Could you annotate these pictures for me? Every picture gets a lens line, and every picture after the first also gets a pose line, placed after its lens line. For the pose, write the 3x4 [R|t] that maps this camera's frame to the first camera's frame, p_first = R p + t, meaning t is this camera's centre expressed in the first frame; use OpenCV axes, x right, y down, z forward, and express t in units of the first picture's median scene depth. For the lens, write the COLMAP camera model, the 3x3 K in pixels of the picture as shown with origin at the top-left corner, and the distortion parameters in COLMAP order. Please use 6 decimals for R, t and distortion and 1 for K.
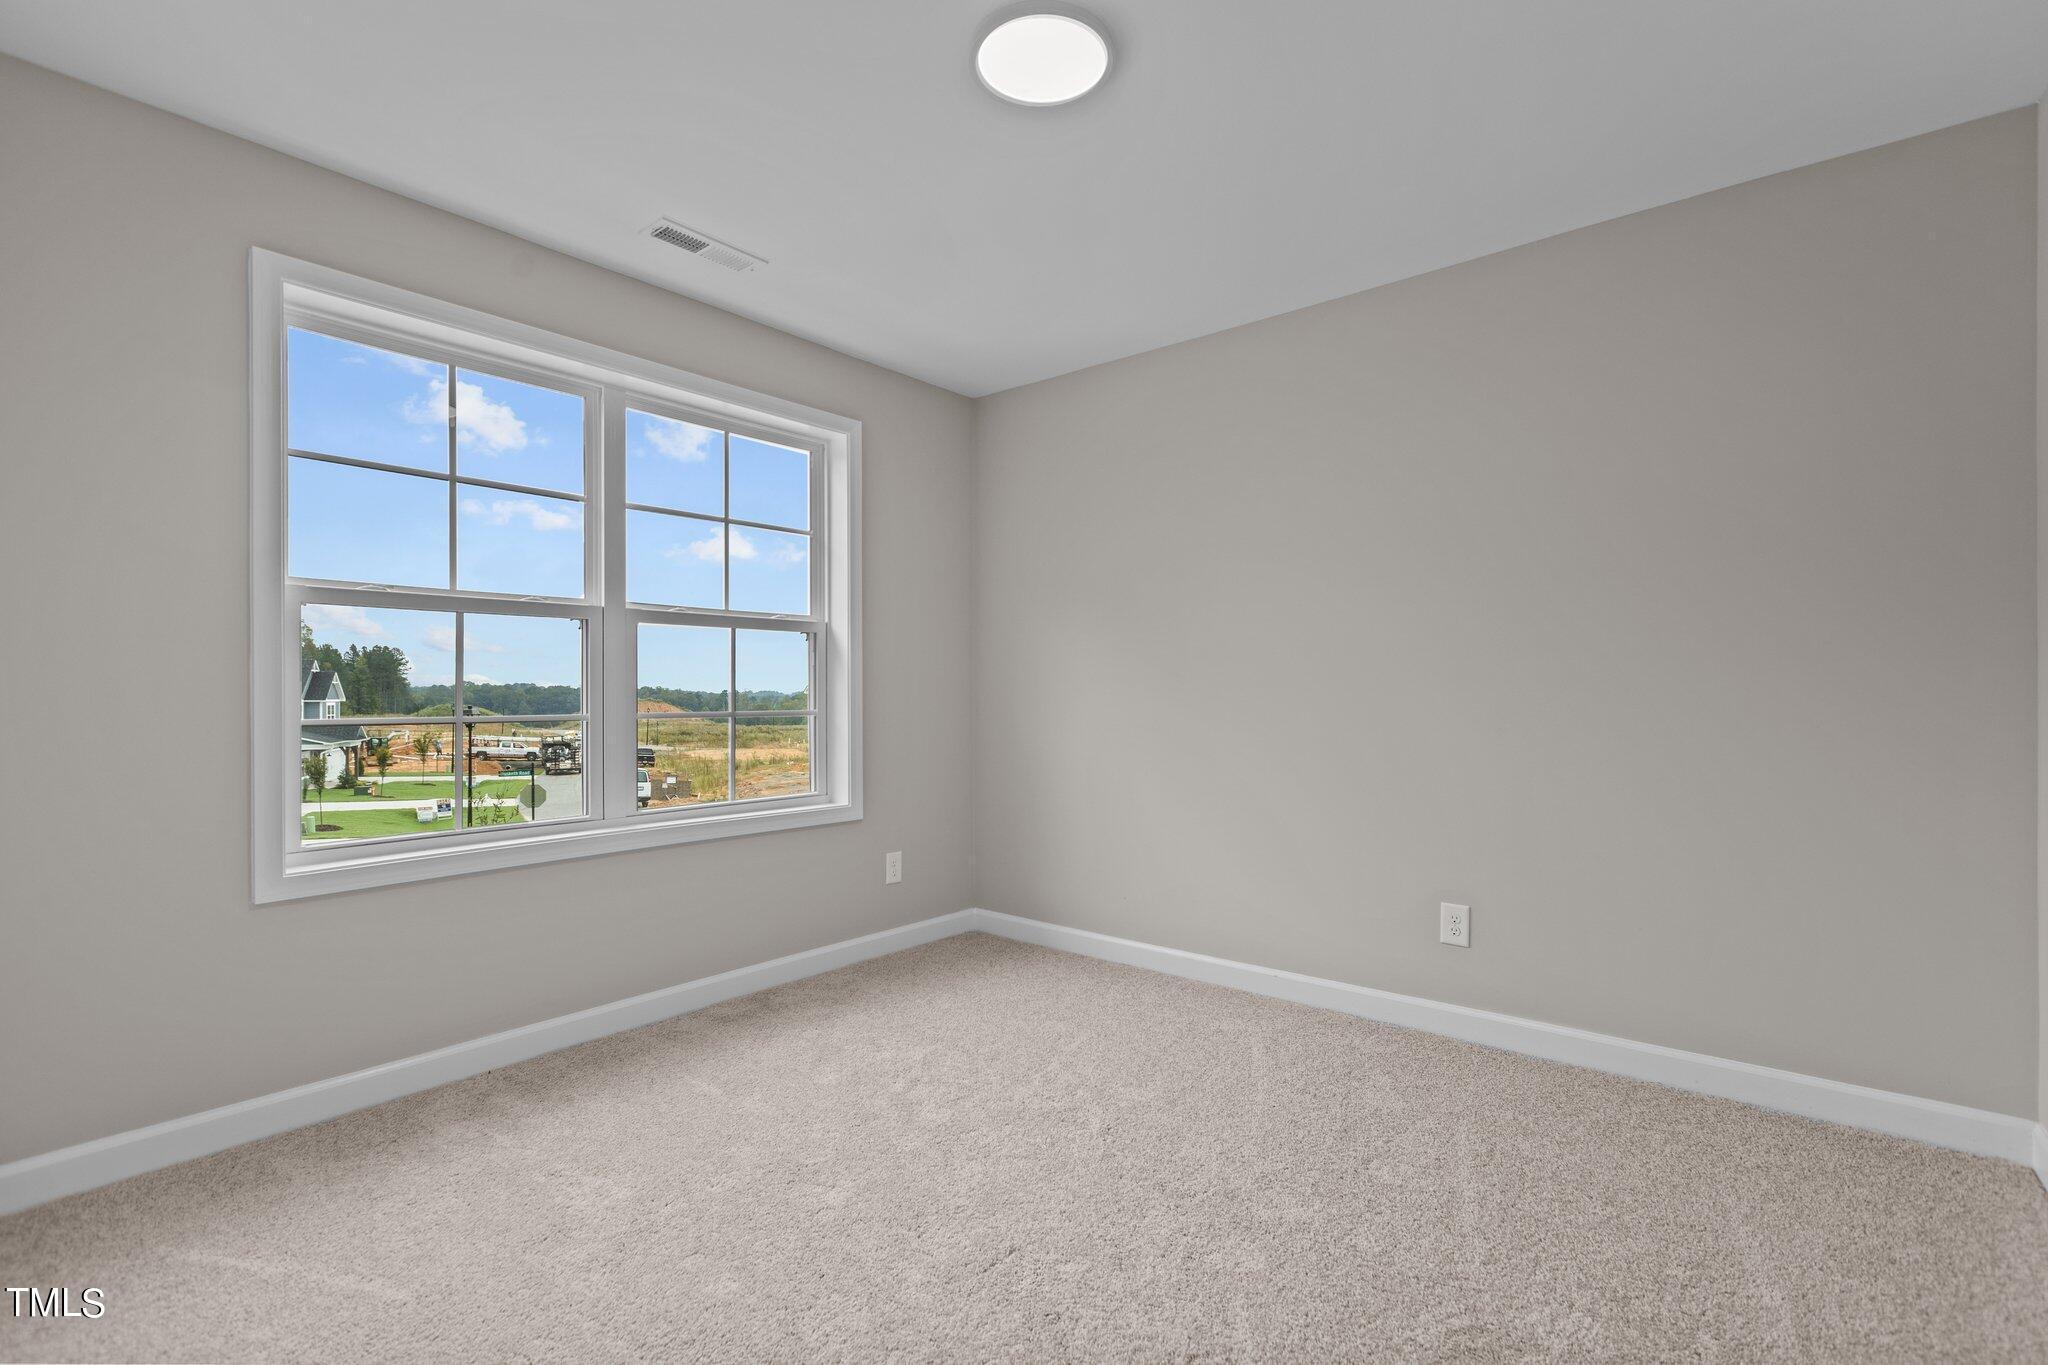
lens RADIAL K [[915.9, 0, 1029.9], [0, 915.9, 690.7], [0, 0, 1]] dist [0.002007, 0.000099]
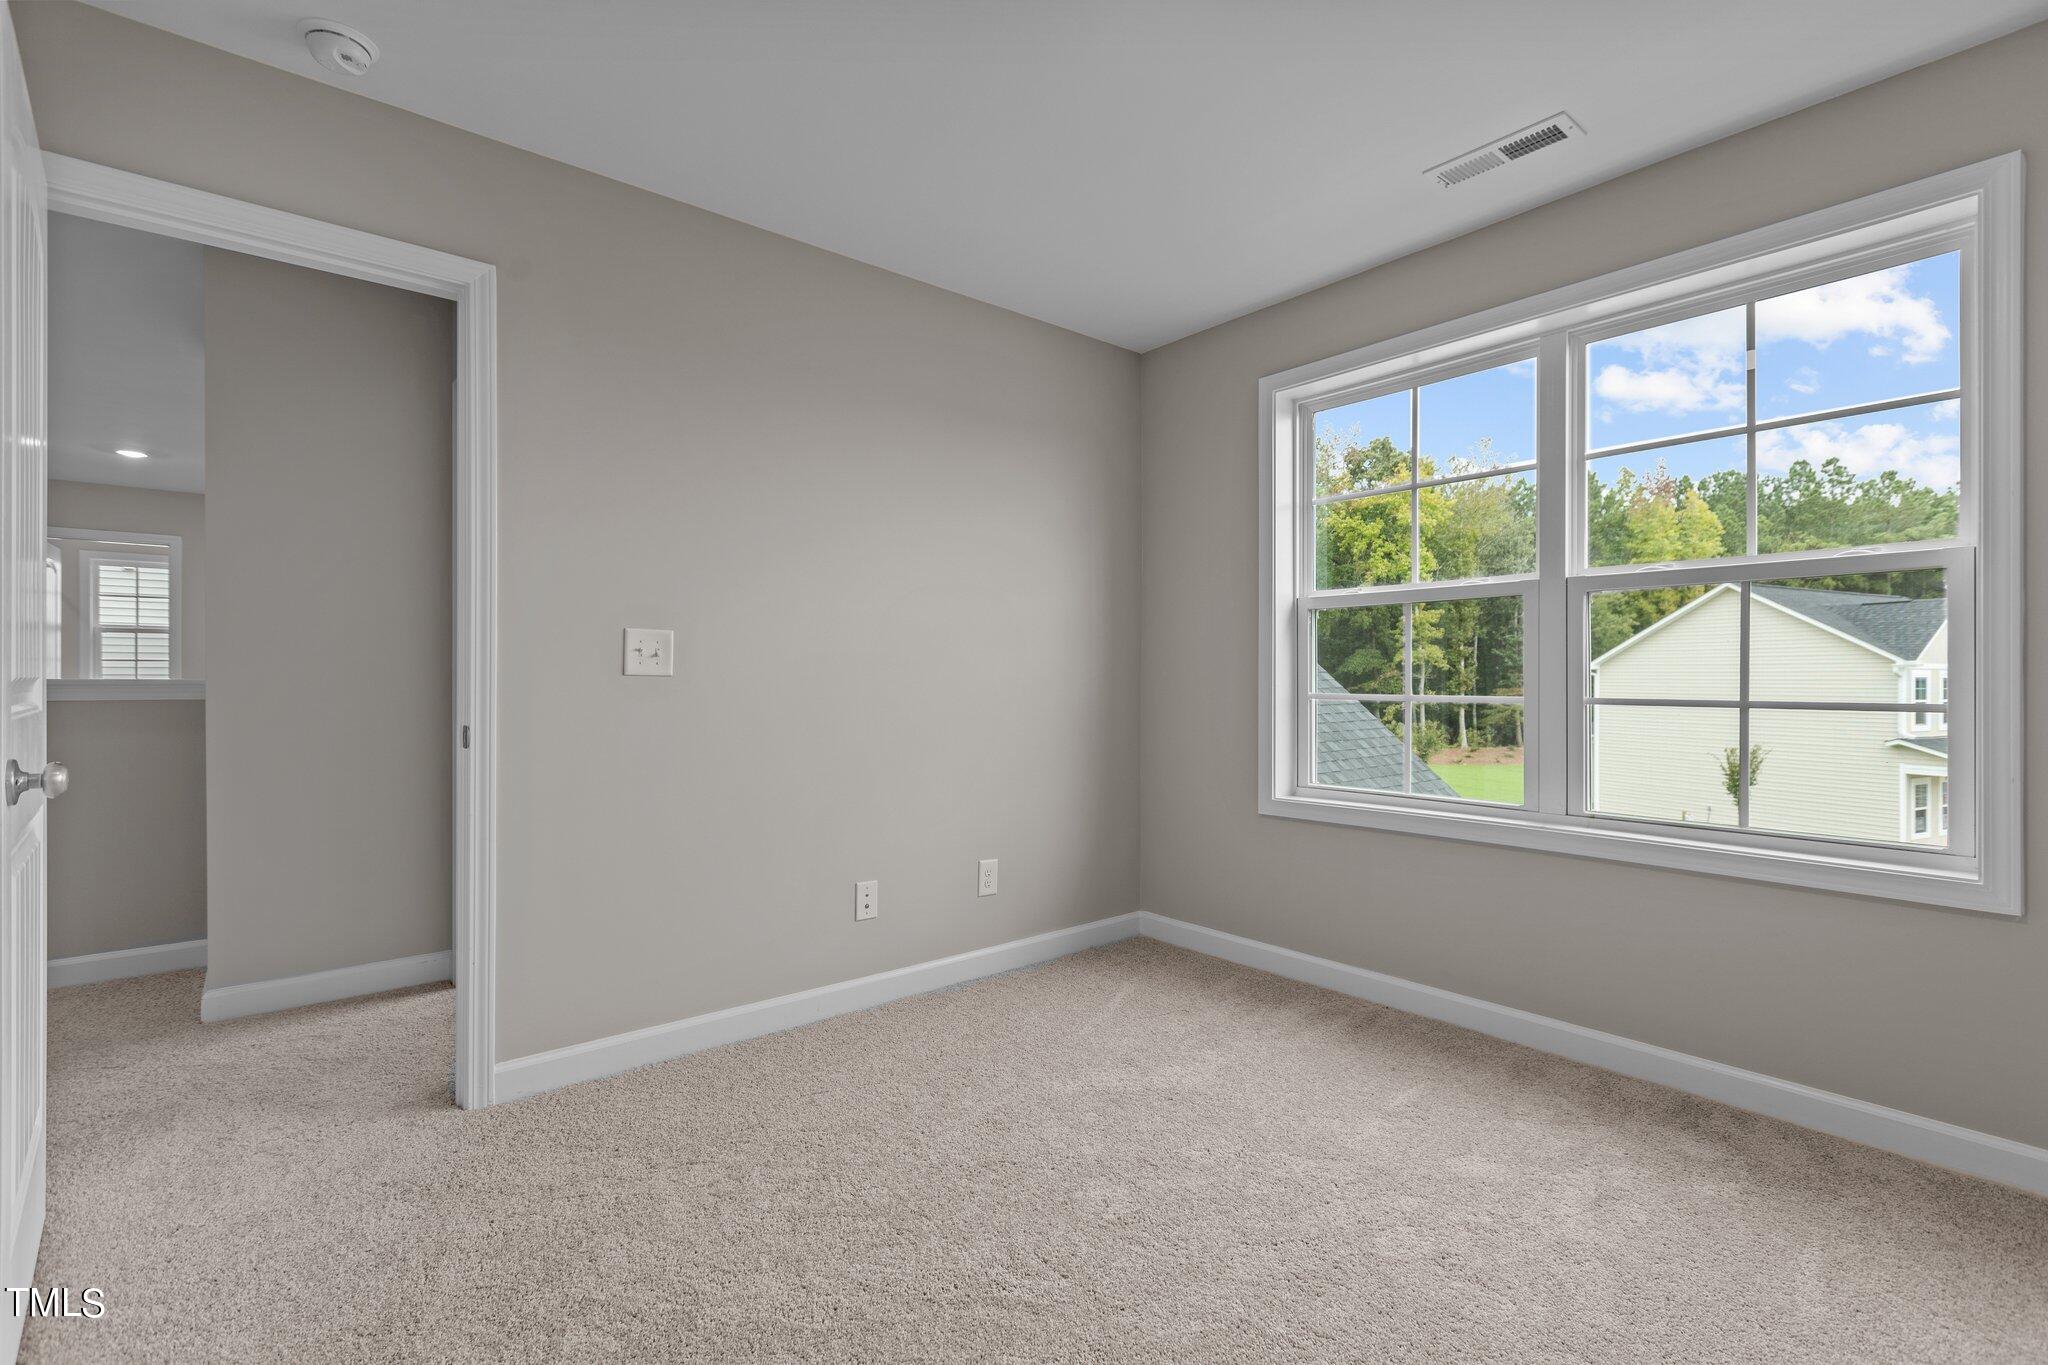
lens RADIAL K [[933.8, 0, 1011.0], [0, 933.8, 681.2], [0, 0, 1]] dist [0.000818, 0.010660]
pose [[-0.180163, 0.011234, -0.983573, 0.563337], [0.003990, 0.999935, 0.010690, -0.002755], [0.983629, -0.001998, -0.180196, 0.670725]]
